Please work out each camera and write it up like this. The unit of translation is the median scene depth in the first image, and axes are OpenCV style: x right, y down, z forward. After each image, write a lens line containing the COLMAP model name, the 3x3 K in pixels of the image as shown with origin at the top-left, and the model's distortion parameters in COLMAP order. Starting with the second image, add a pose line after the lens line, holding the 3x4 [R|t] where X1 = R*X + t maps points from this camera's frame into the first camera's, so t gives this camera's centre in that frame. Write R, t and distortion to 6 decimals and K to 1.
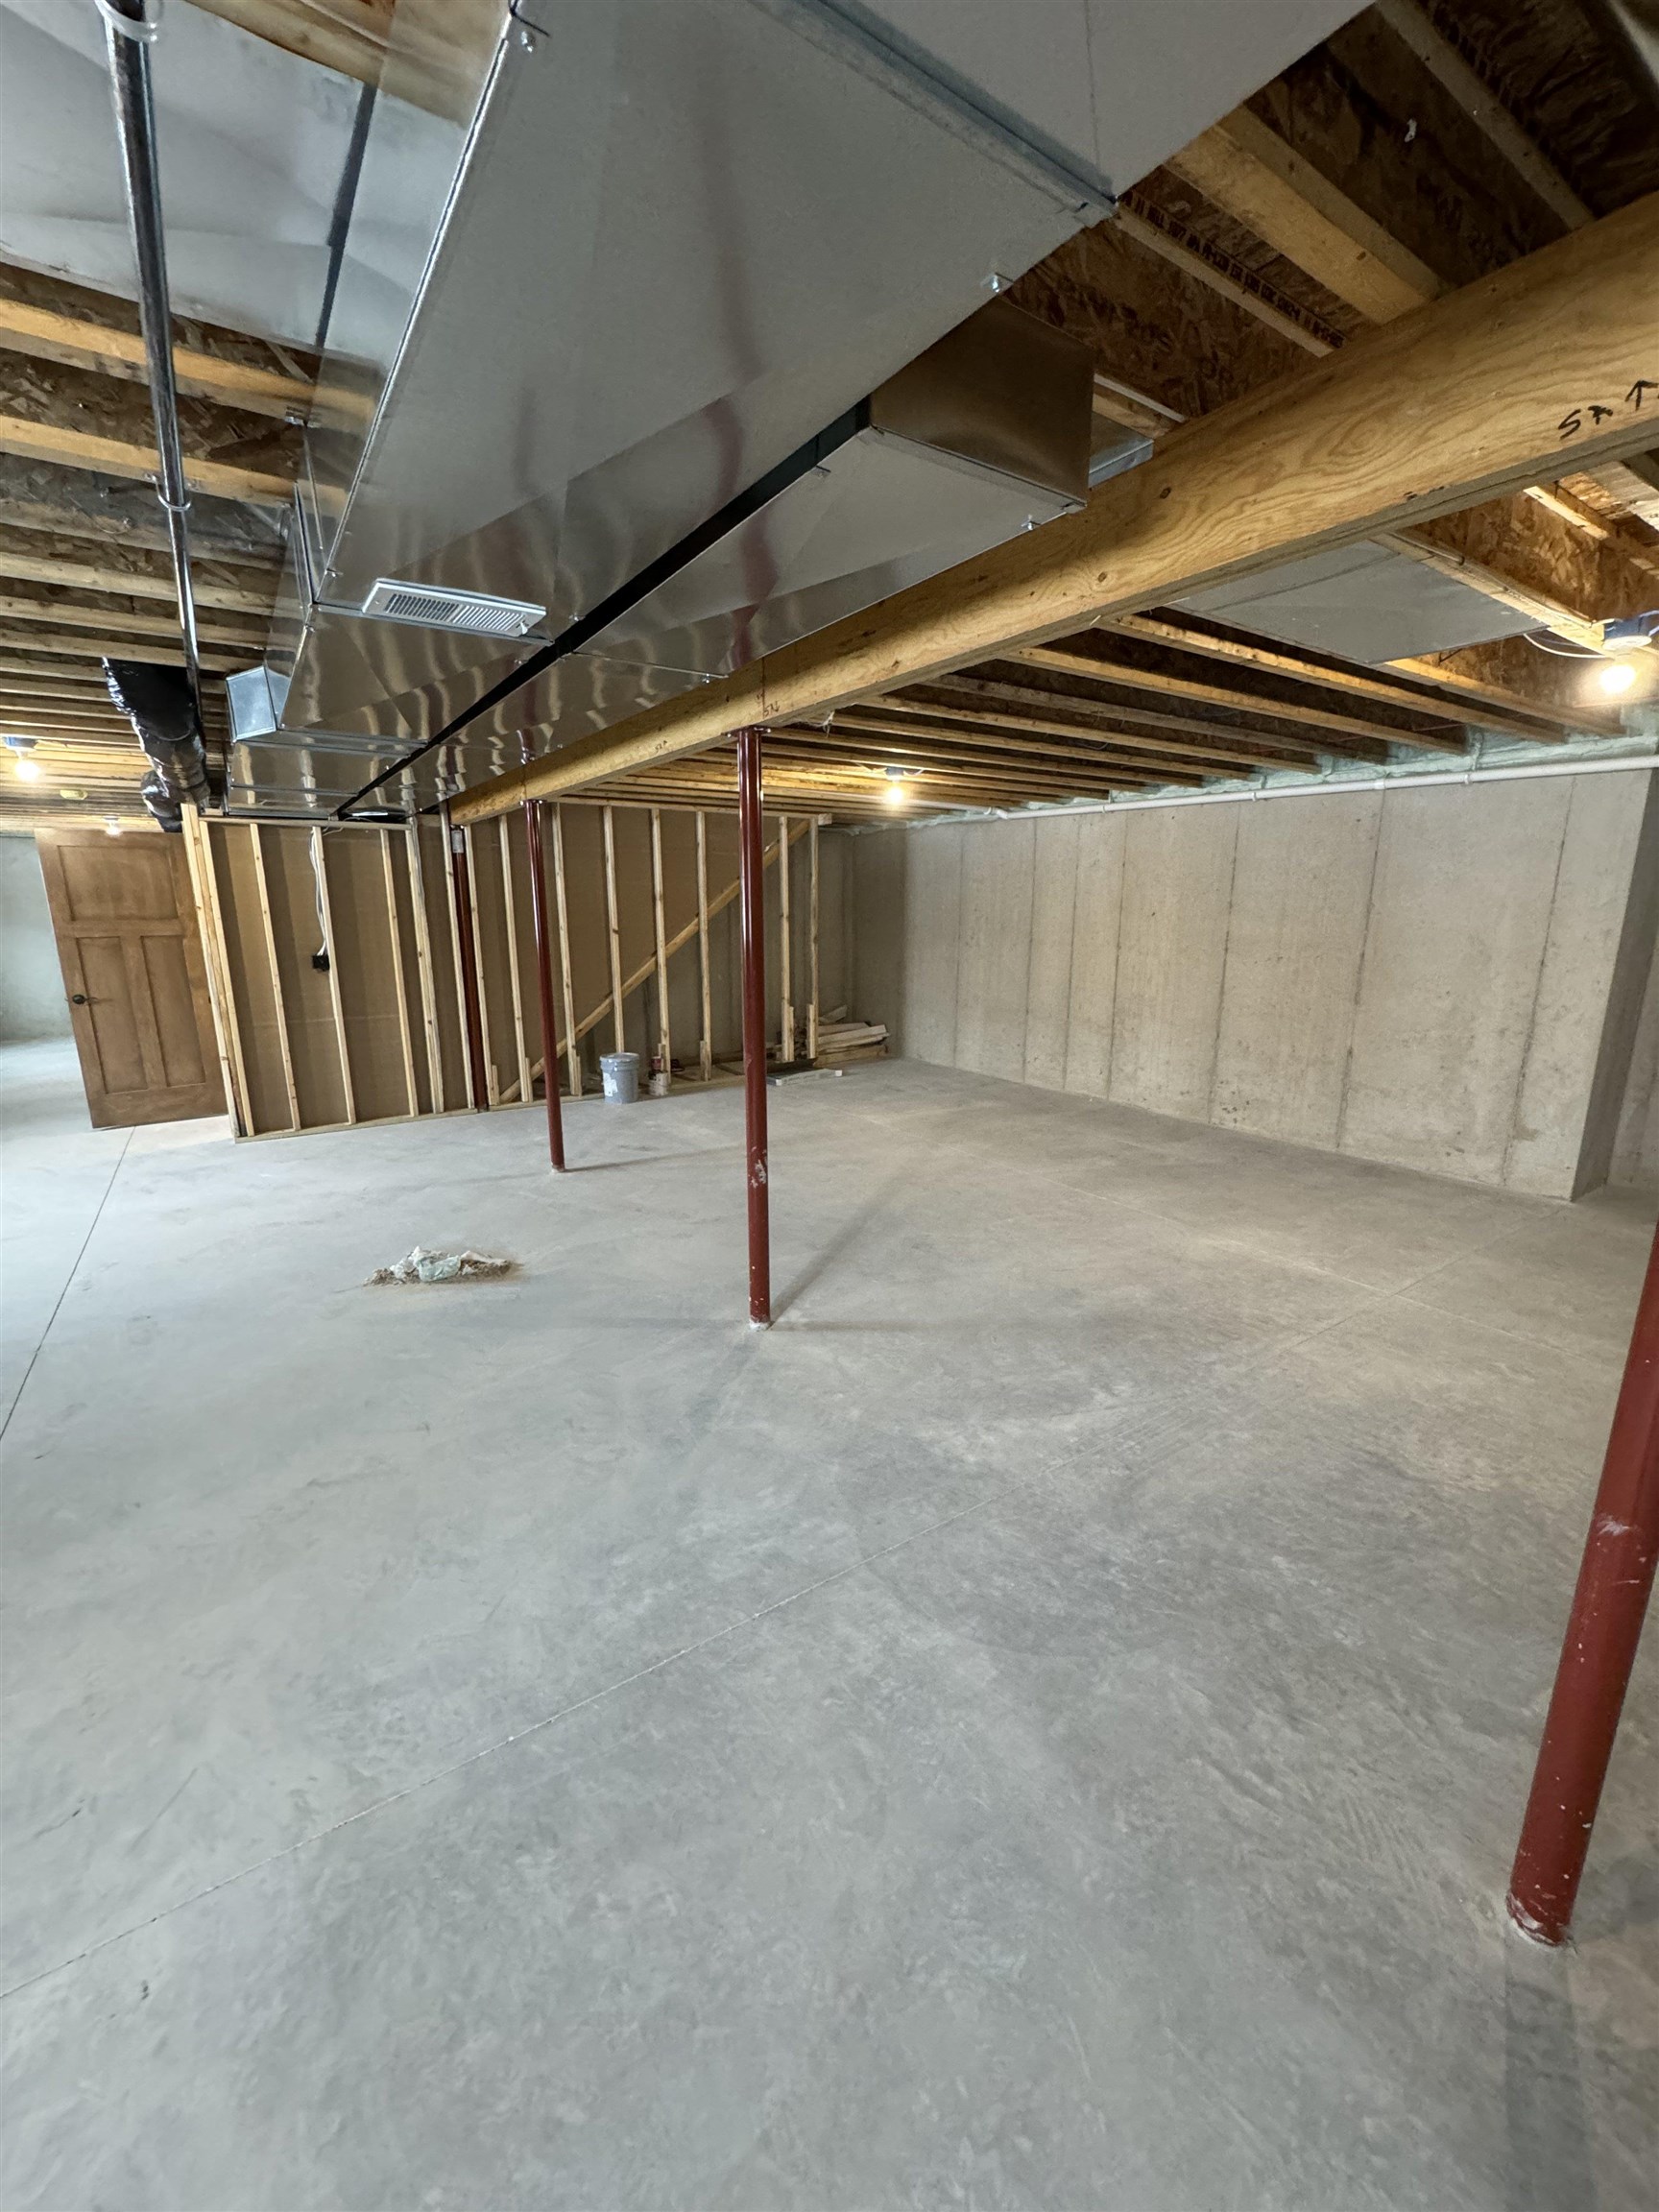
lens RADIAL K [[878.0, 0, 824.8], [0, 878.0, 1102.8], [0, 0, 1]] dist [-0.003346, -0.000165]
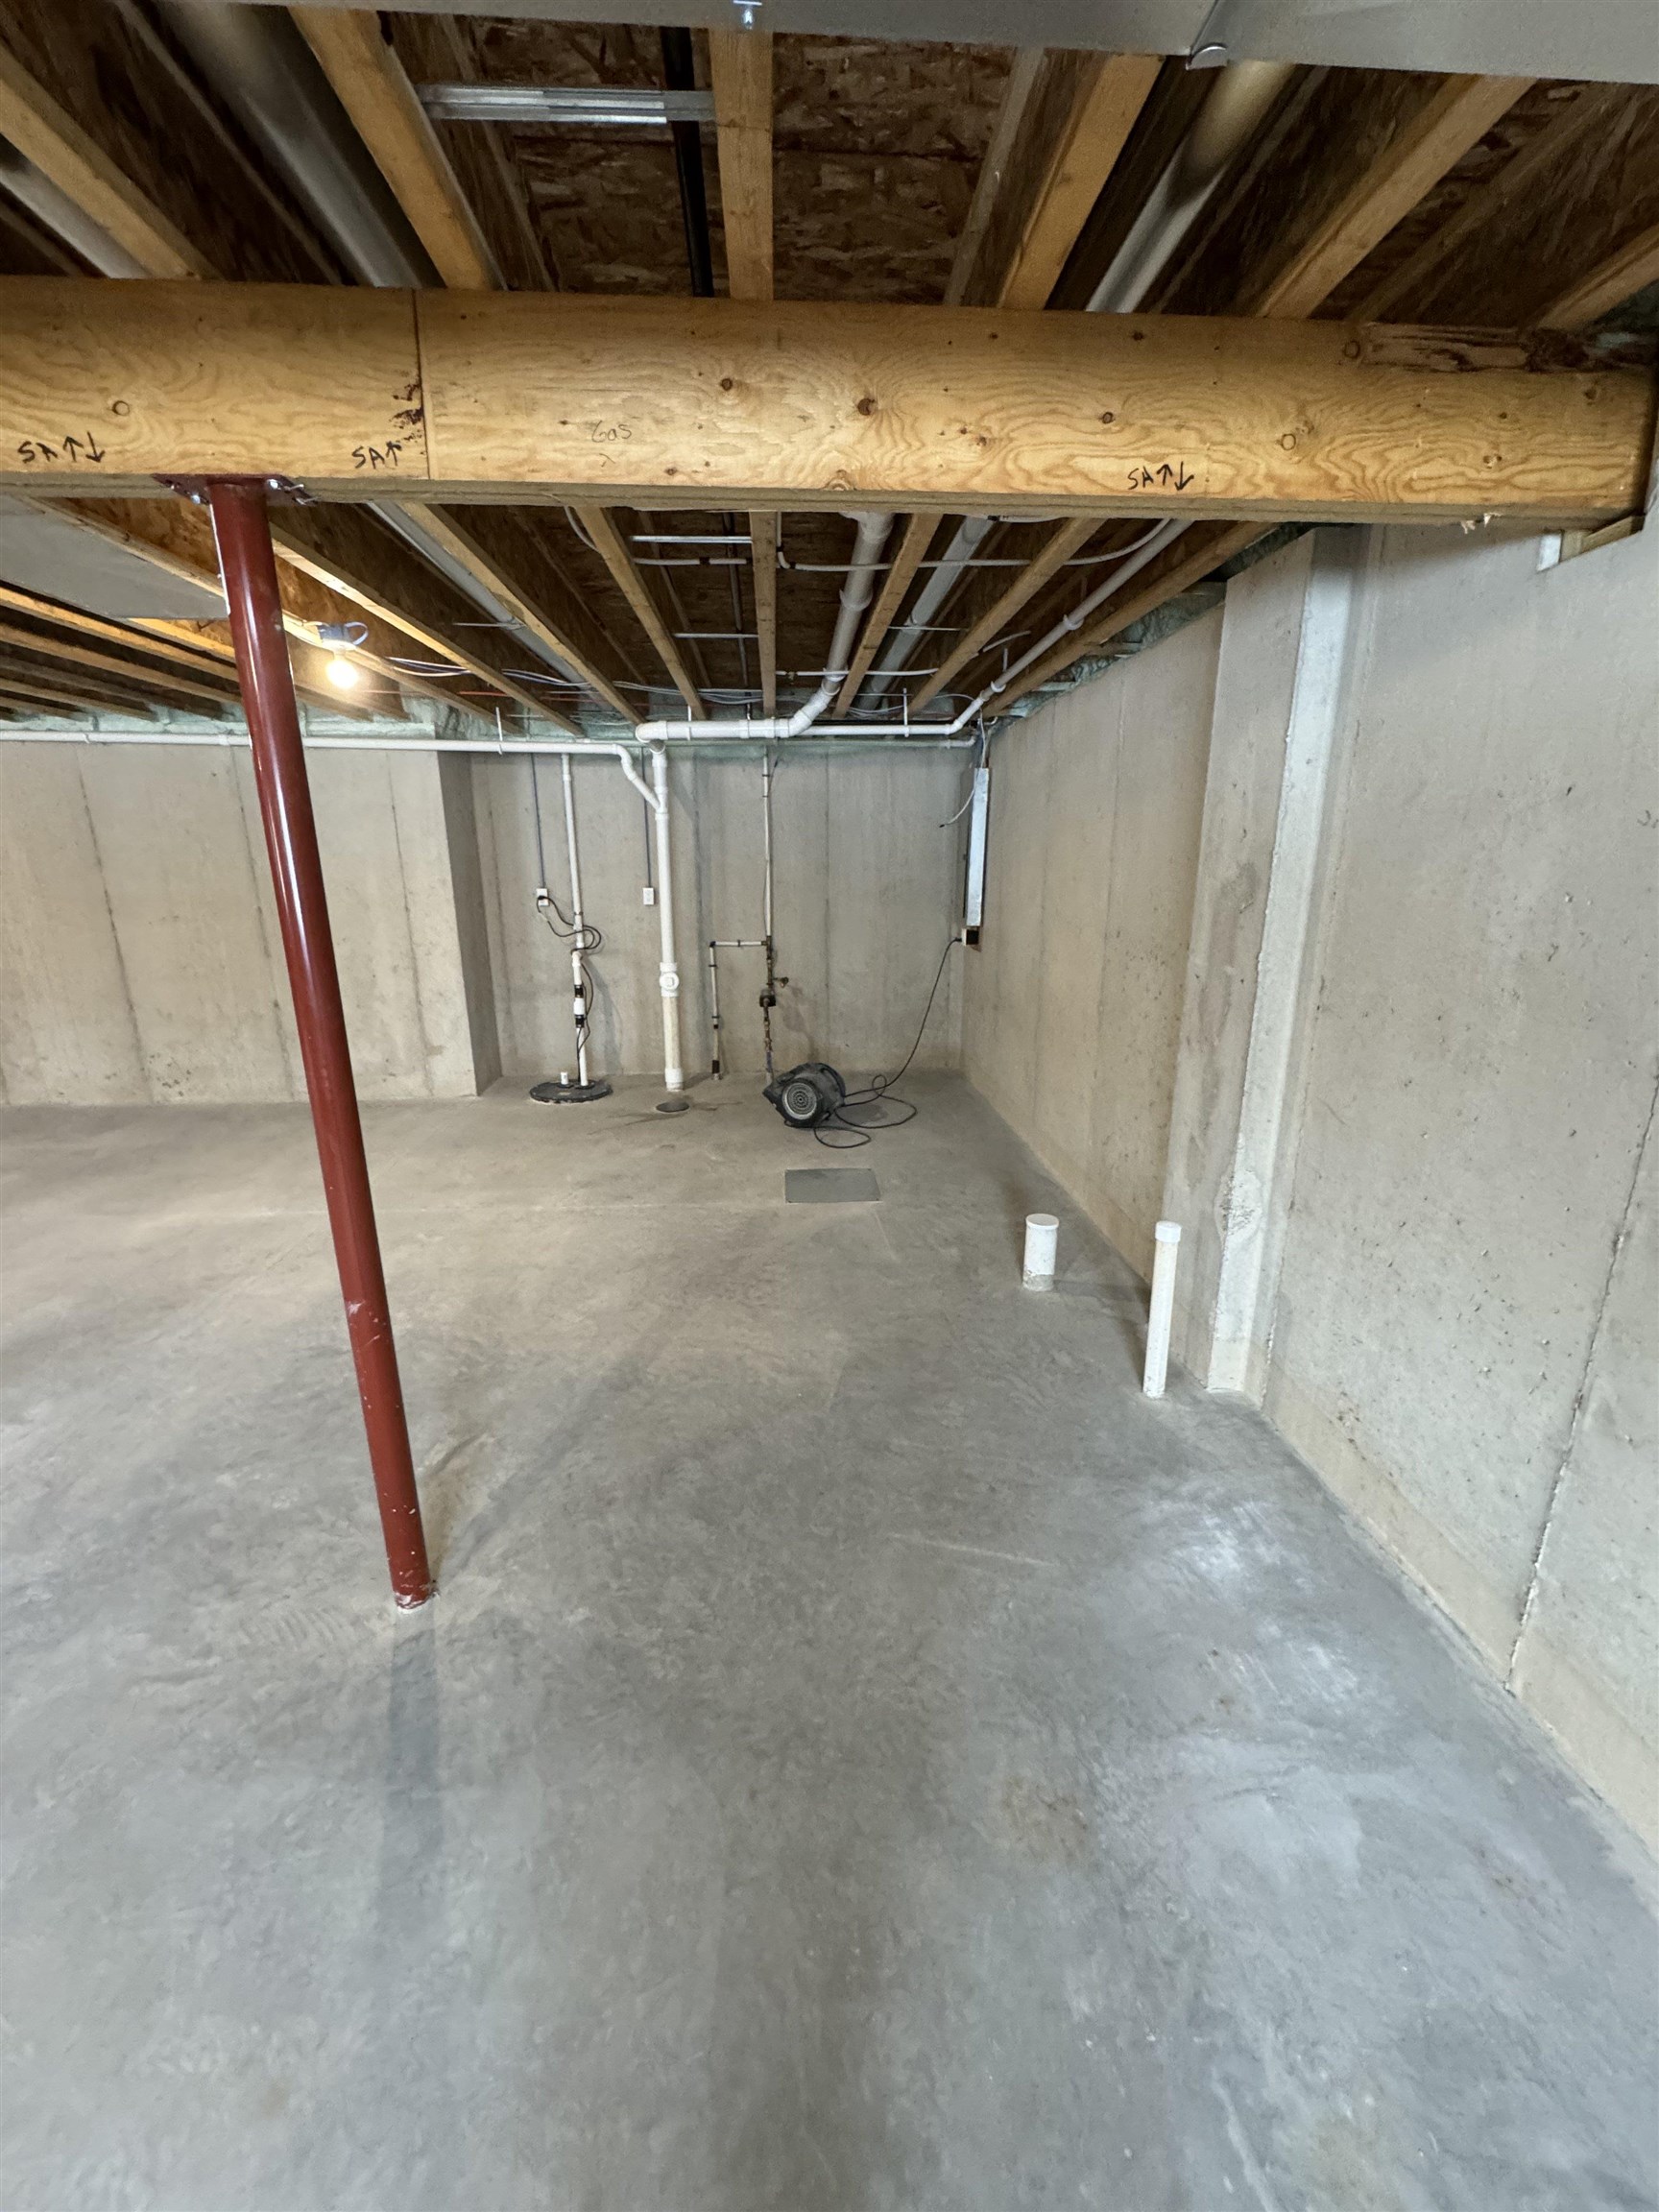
lens RADIAL K [[878.0, 0, 829.6], [0, 878.0, 1110.0], [0, 0, 1]] dist [-0.003346, -0.000165]
pose [[0.509709, -0.240025, 0.826187, 0.063480], [0.192031, 0.967809, 0.162697, 0.027732], [-0.838642, 0.075725, 0.539393, -0.136243]]
